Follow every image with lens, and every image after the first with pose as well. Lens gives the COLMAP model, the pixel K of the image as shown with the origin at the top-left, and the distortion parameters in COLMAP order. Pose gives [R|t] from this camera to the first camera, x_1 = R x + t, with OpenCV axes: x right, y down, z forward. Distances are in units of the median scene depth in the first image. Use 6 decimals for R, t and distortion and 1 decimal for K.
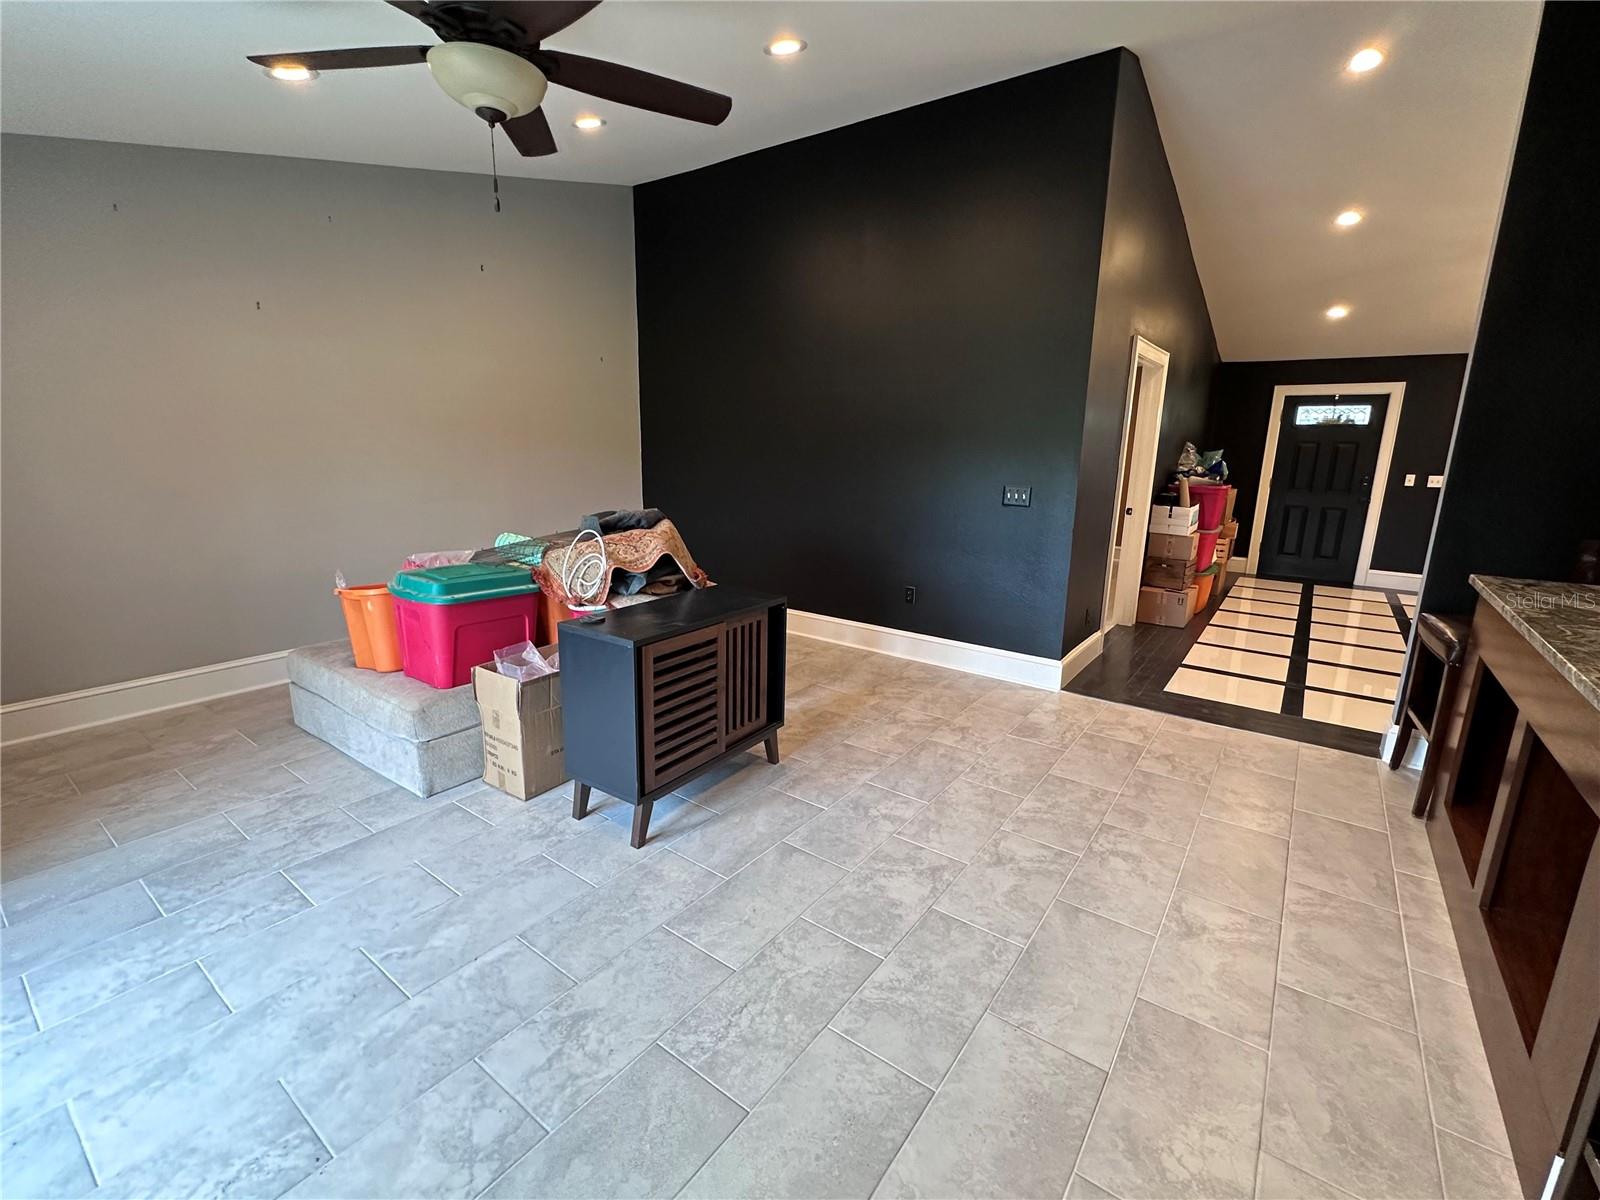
lens RADIAL K [[706.1, 0, 800.7], [0, 706.1, 553.9], [0, 0, 1]] dist [-0.001436, -0.000614]
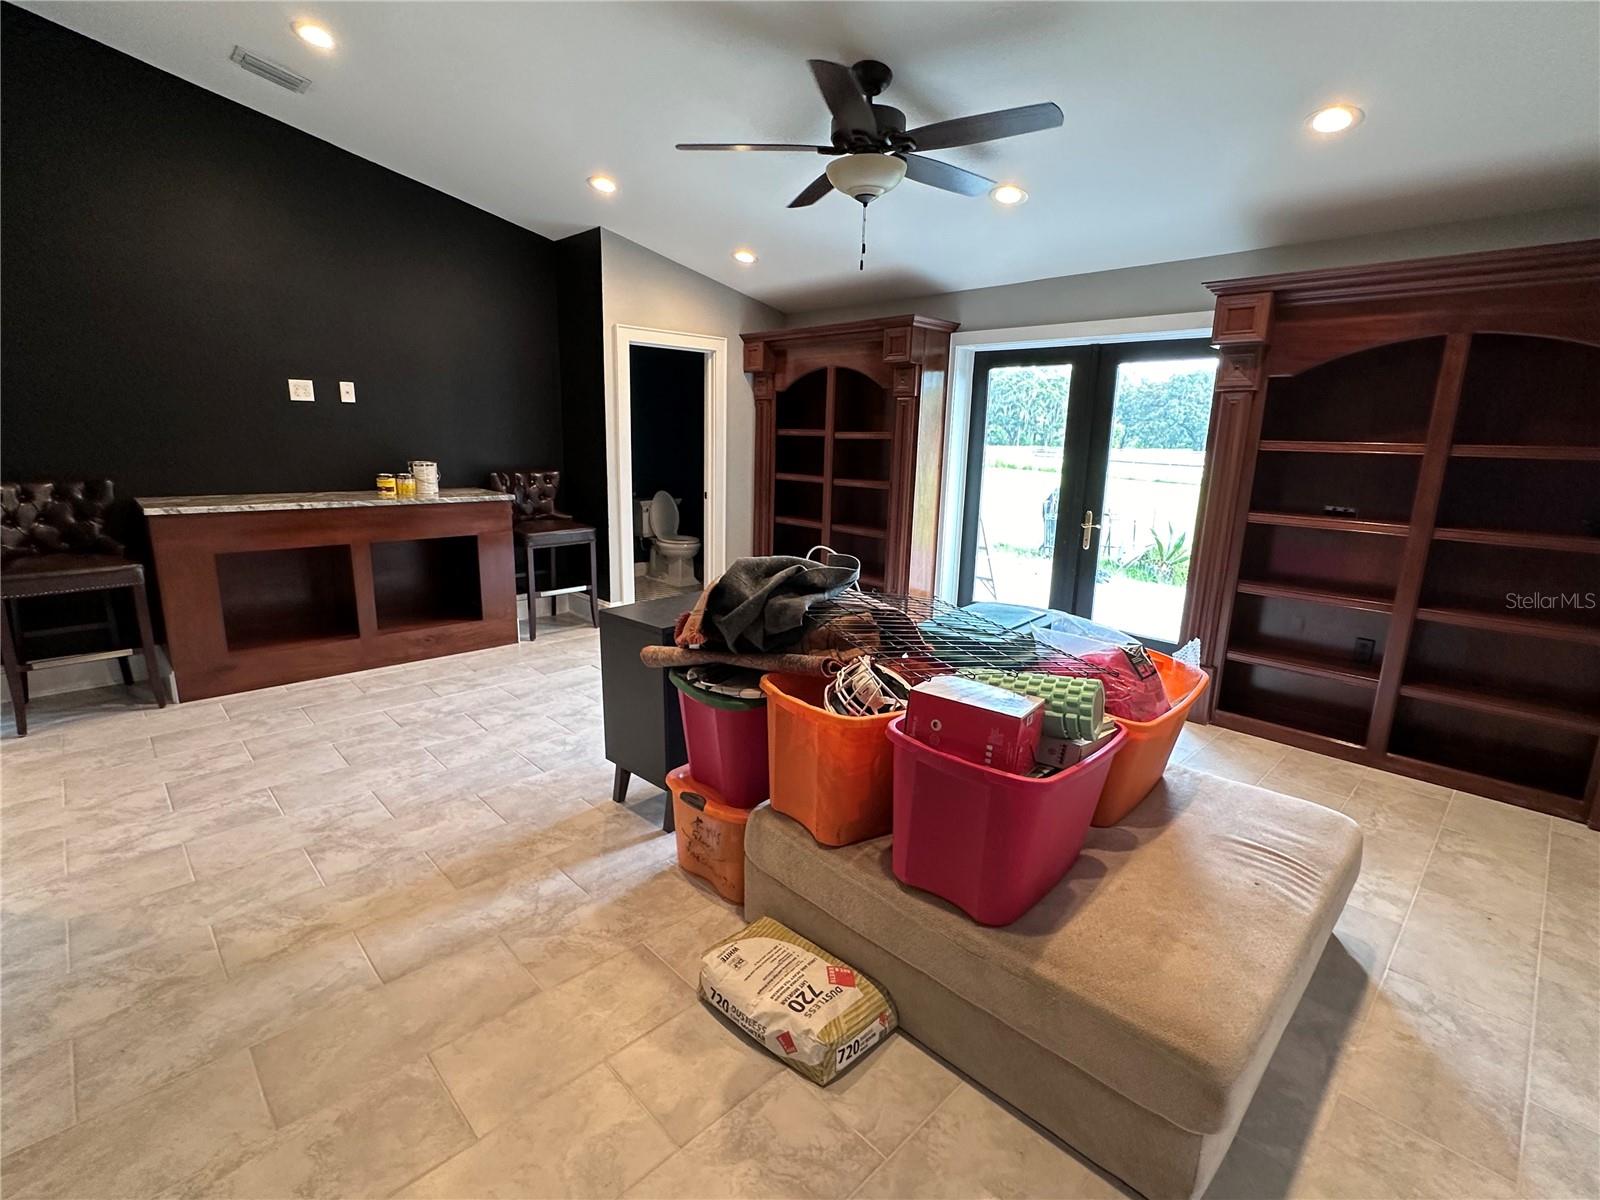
lens RADIAL K [[755.2, 0, 800.0], [0, 755.2, 600.0], [0, 0, 1]] dist [-0.000990, 0.000109]
pose [[-0.985531, -0.072854, 0.153040, -0.406854], [-0.010503, 0.927426, 0.373859, -0.299242], [-0.169171, 0.366843, -0.914772, 1.834869]]
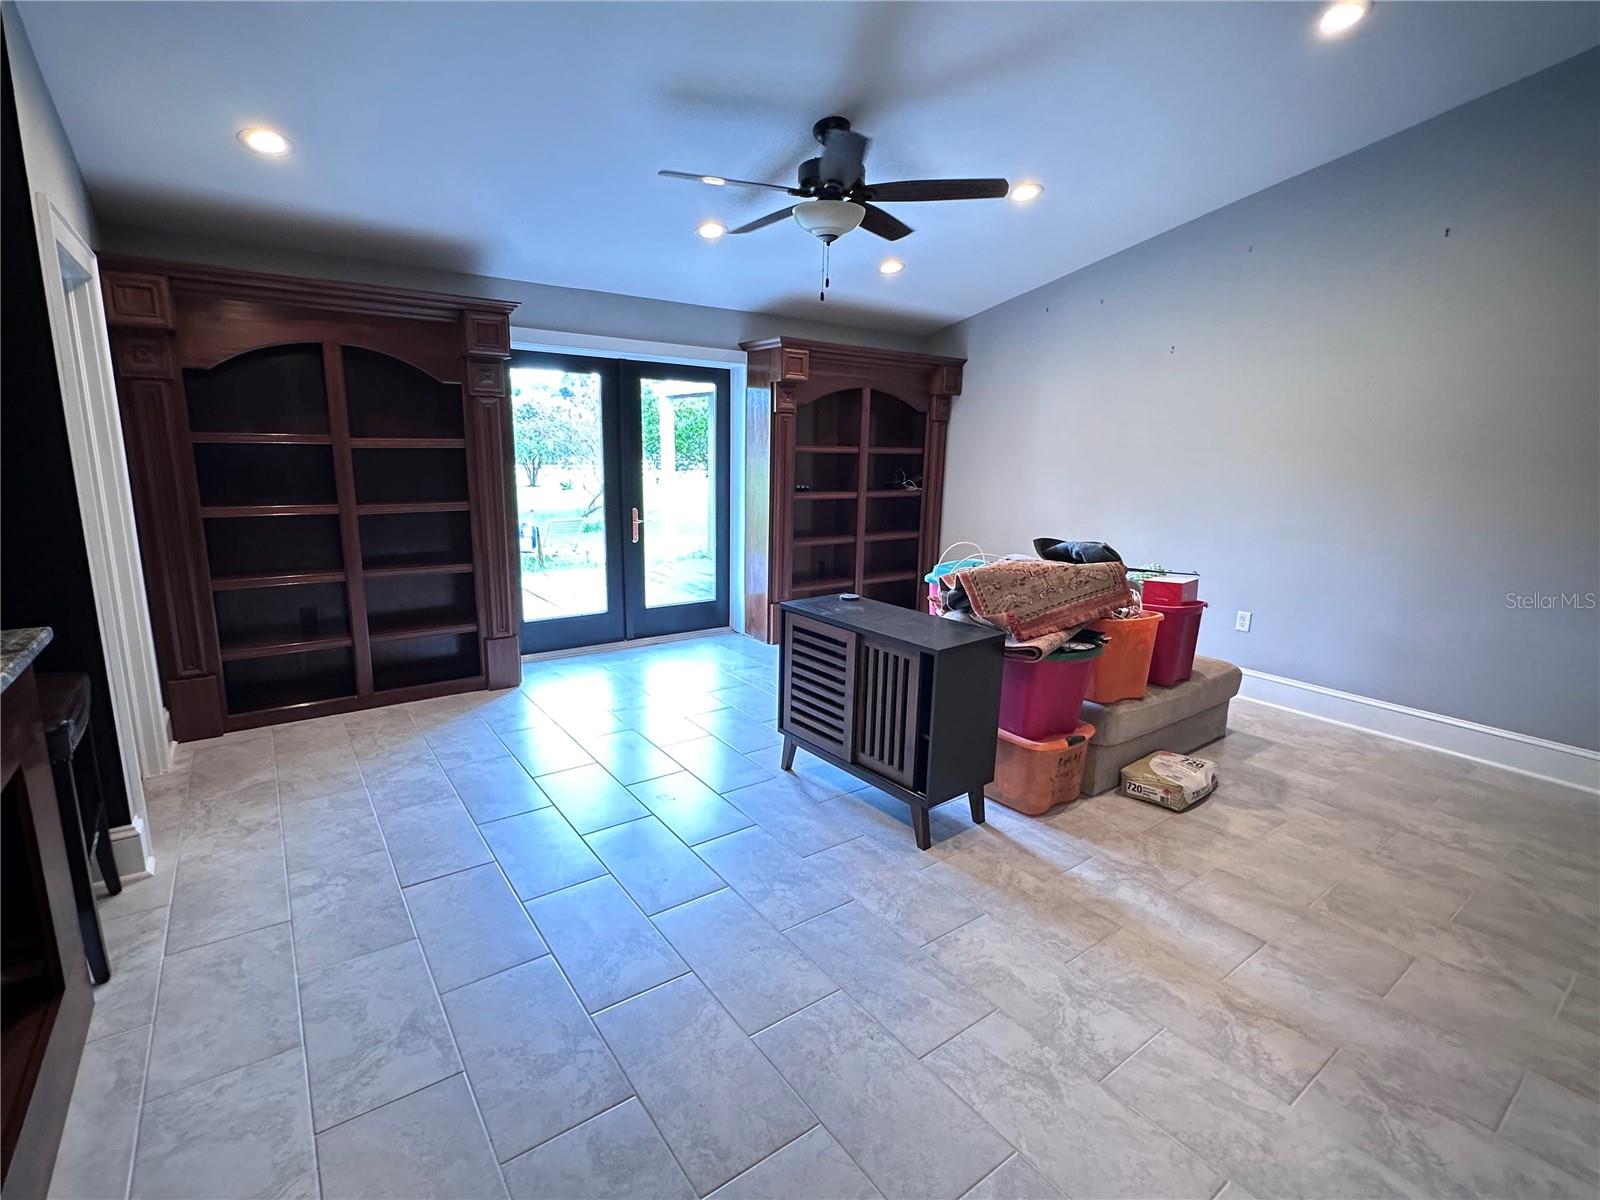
lens RADIAL K [[751.1, 0, 800.0], [0, 751.1, 600.0], [0, 0, 1]] dist [-0.001606, -0.000277]
pose [[-0.297786, 0.174054, -0.938631, 0.819363], [-0.177545, 0.955986, 0.233599, -0.164051], [0.937977, 0.236212, -0.253777, 1.085731]]
